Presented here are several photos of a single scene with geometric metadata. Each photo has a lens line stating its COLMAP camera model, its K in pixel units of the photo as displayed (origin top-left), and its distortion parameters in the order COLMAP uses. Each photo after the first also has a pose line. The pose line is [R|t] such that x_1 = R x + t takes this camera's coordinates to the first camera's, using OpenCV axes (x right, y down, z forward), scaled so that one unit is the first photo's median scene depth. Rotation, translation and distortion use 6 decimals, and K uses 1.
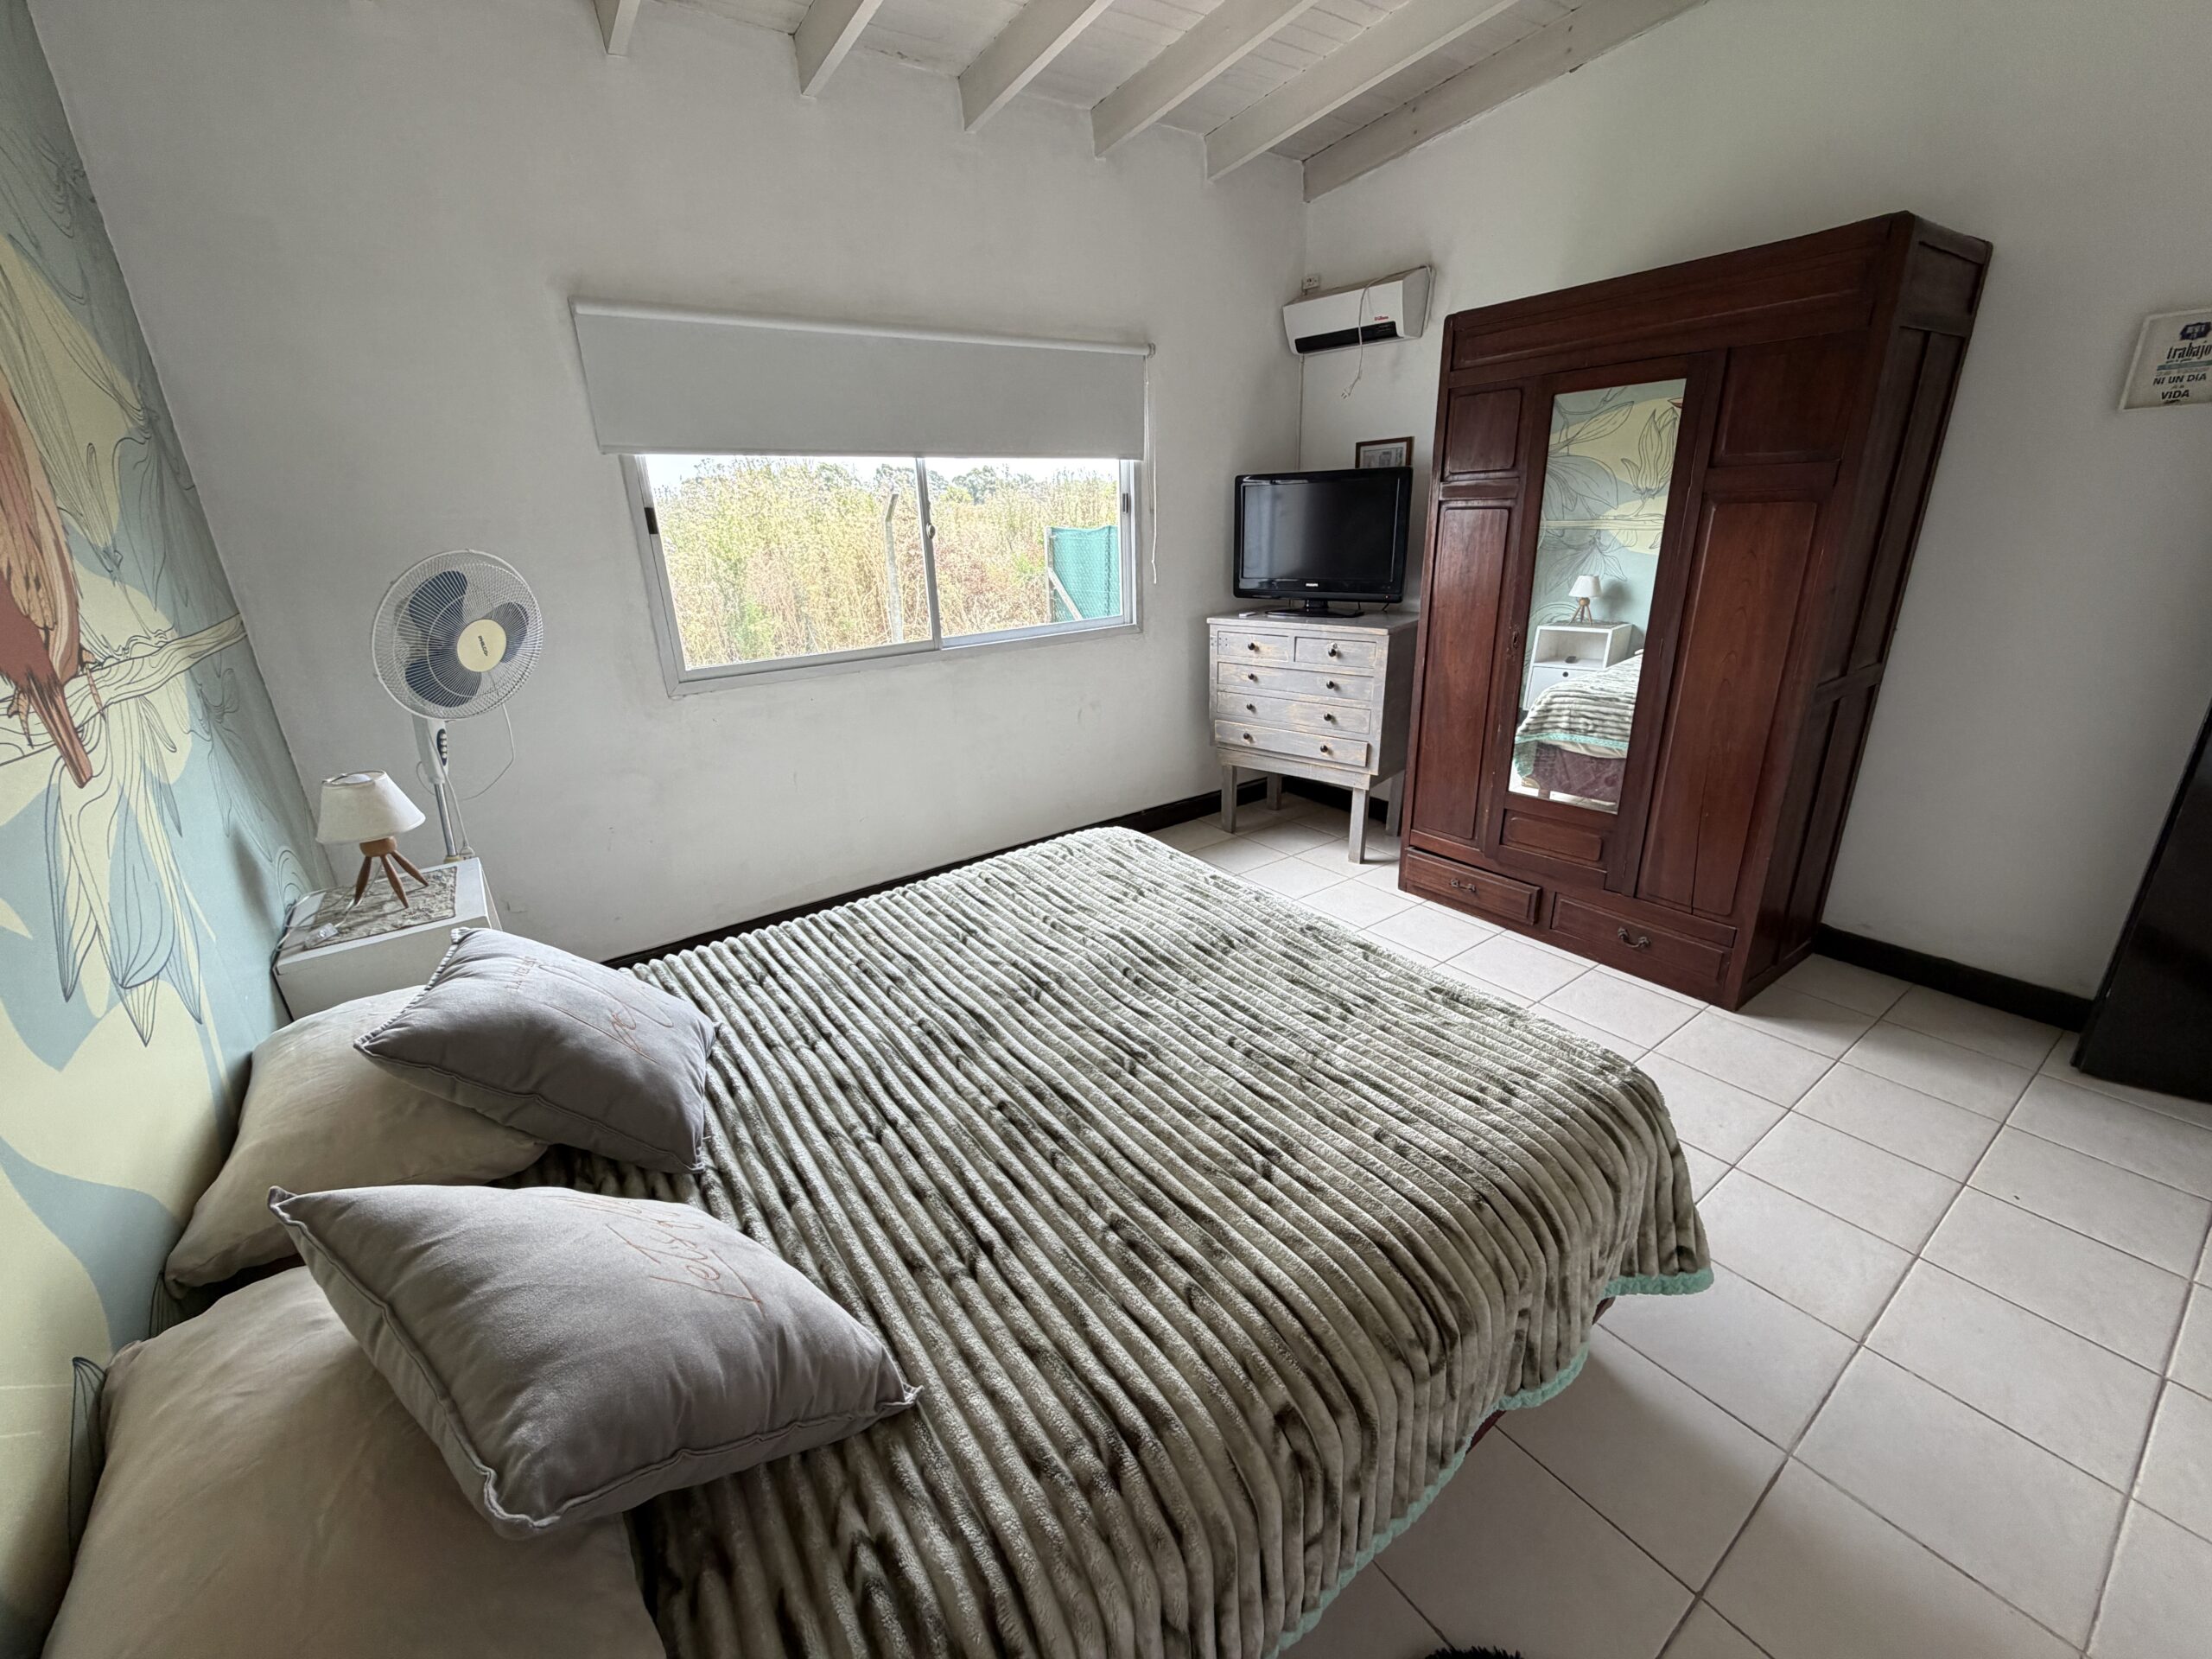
lens RADIAL K [[879.0, 0, 1093.0], [0, 879.0, 827.9], [0, 0, 1]] dist [-0.003517, 0.002700]
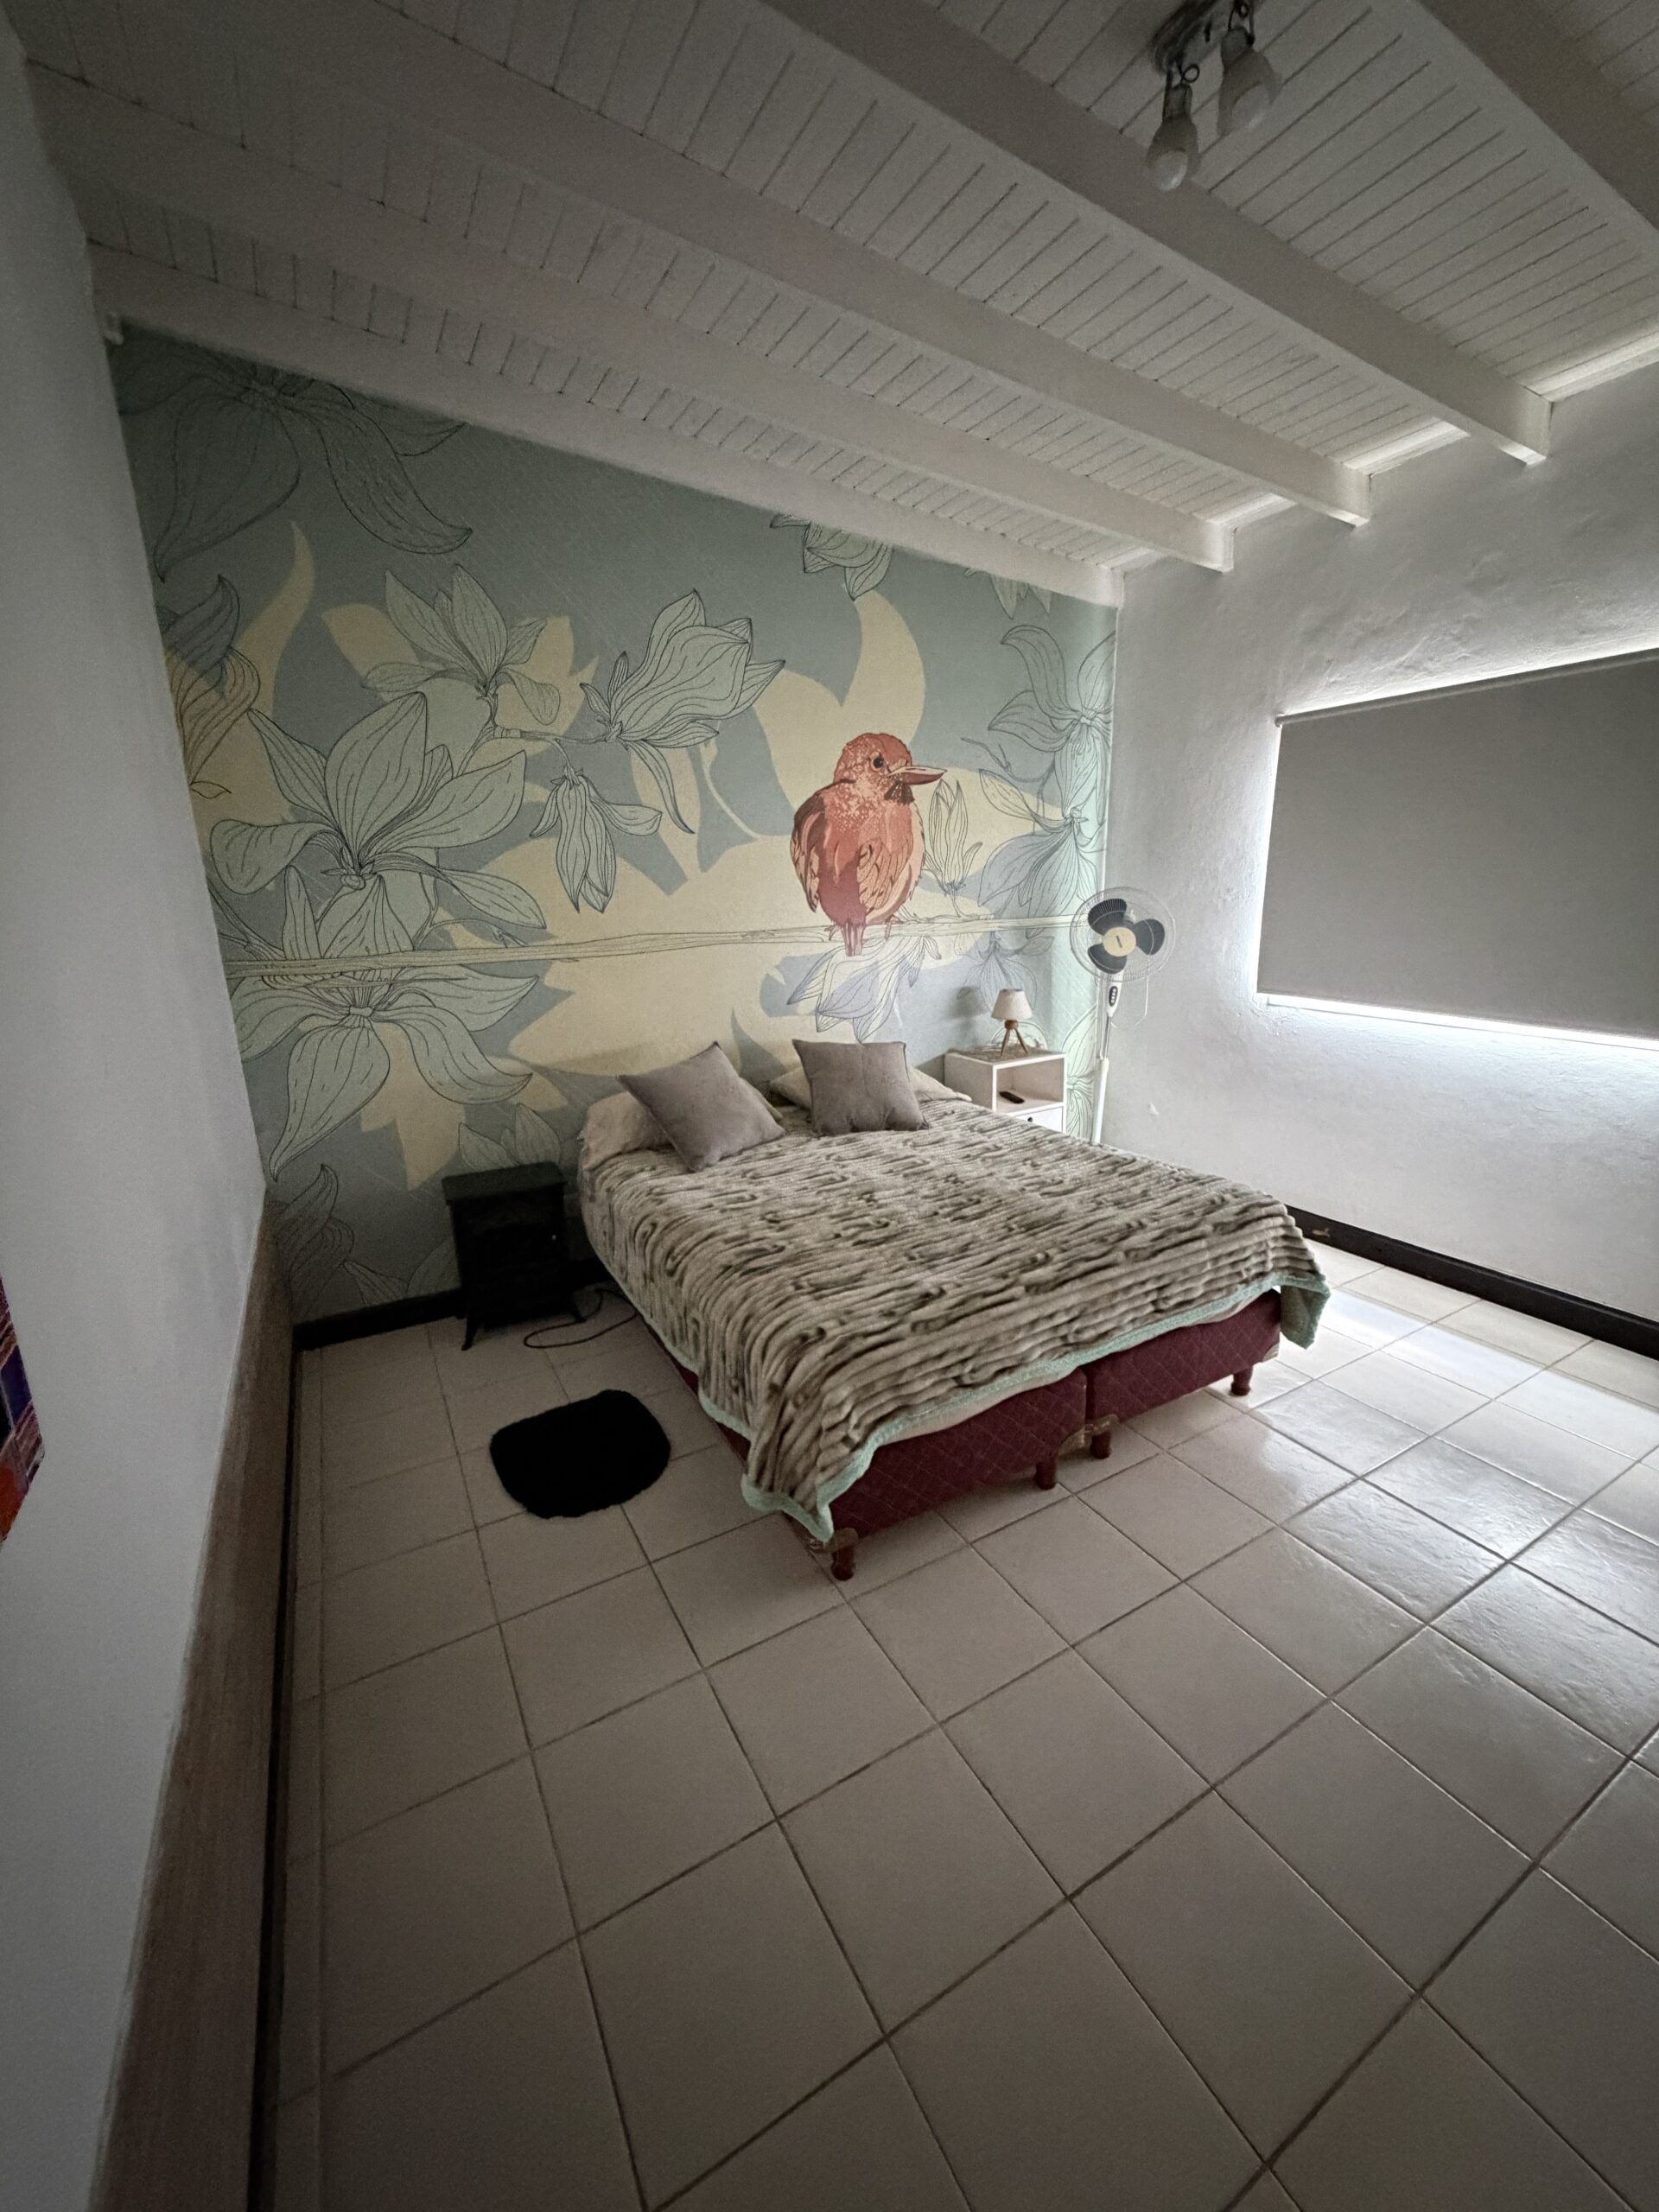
lens RADIAL K [[879.0, 0, 831.4], [0, 879.0, 1104.7], [0, 0, 1]] dist [-0.003517, 0.002700]
pose [[-0.097880, 0.285165, -0.953468, 0.918240], [-0.313183, 0.900565, 0.301493, -0.221881], [0.944635, 0.328121, 0.001161, 0.482745]]
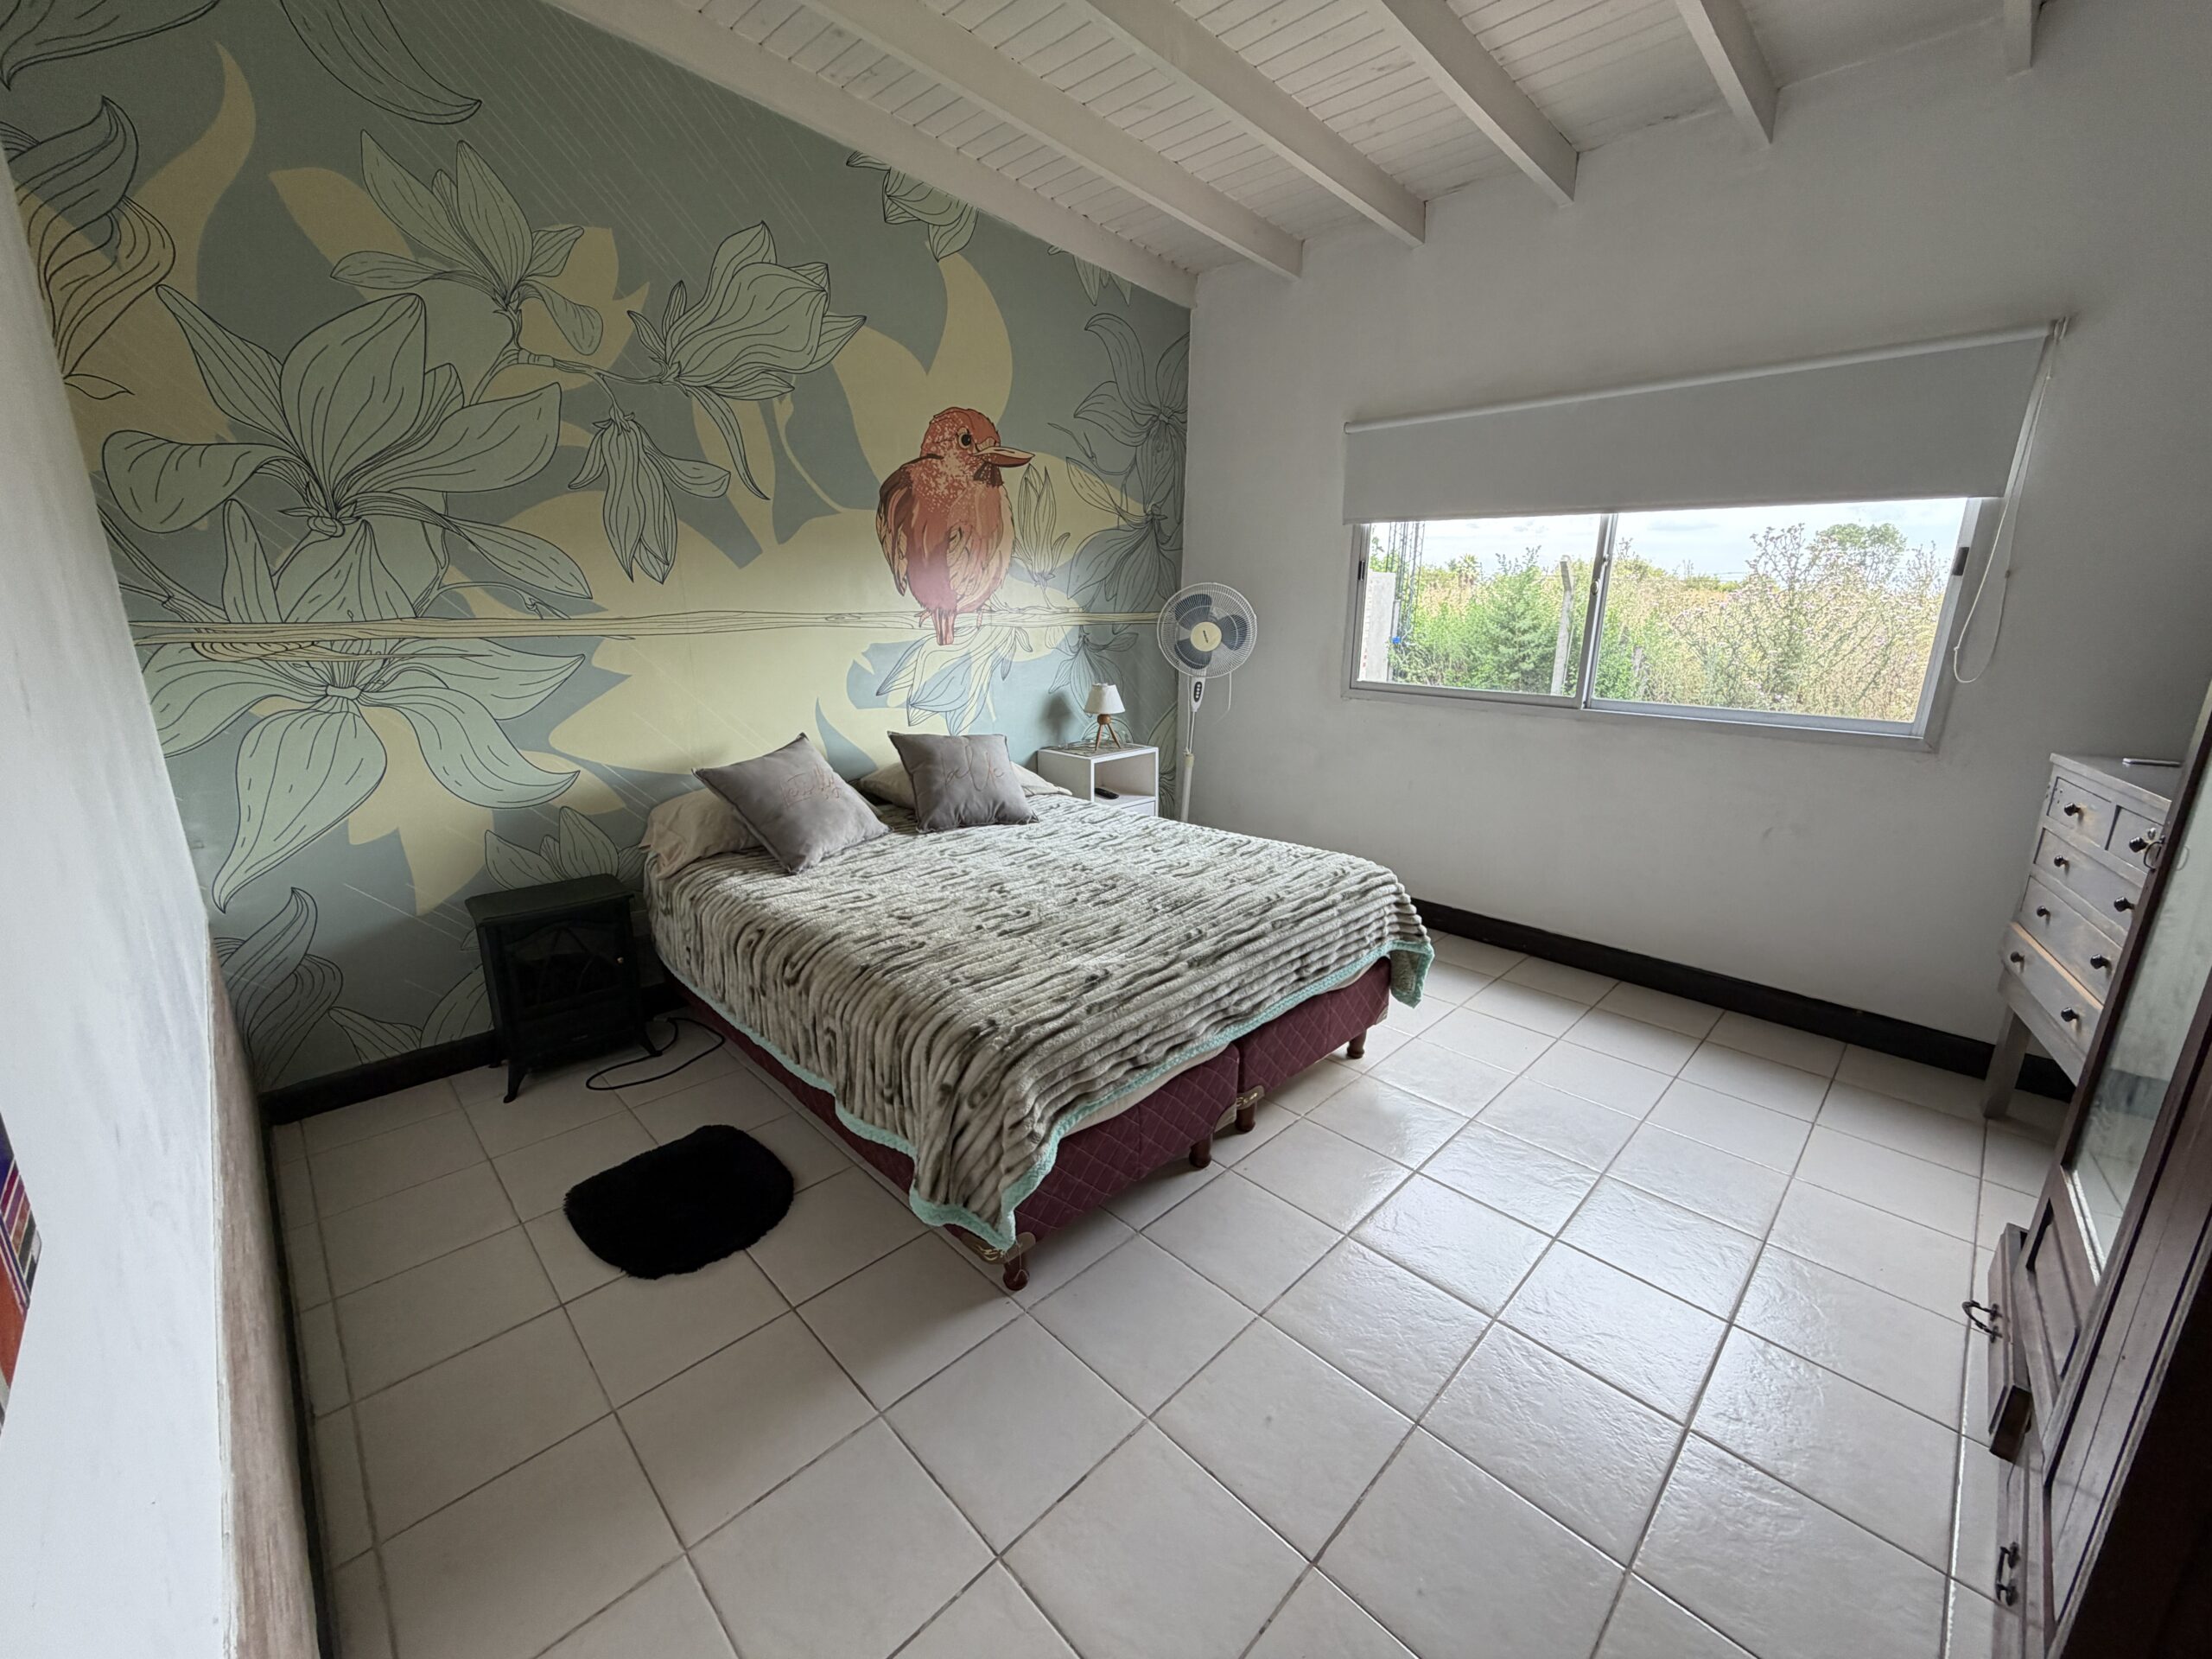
lens RADIAL K [[883.3, 0, 1106.0], [0, 883.3, 829.5], [0, 0, 1]] dist [0.001241, -0.000856]
pose [[0.160936, 0.291949, -0.942797, 0.885440], [-0.349840, 0.910099, 0.222105, -0.151100], [0.922882, 0.294084, 0.248603, 0.413895]]
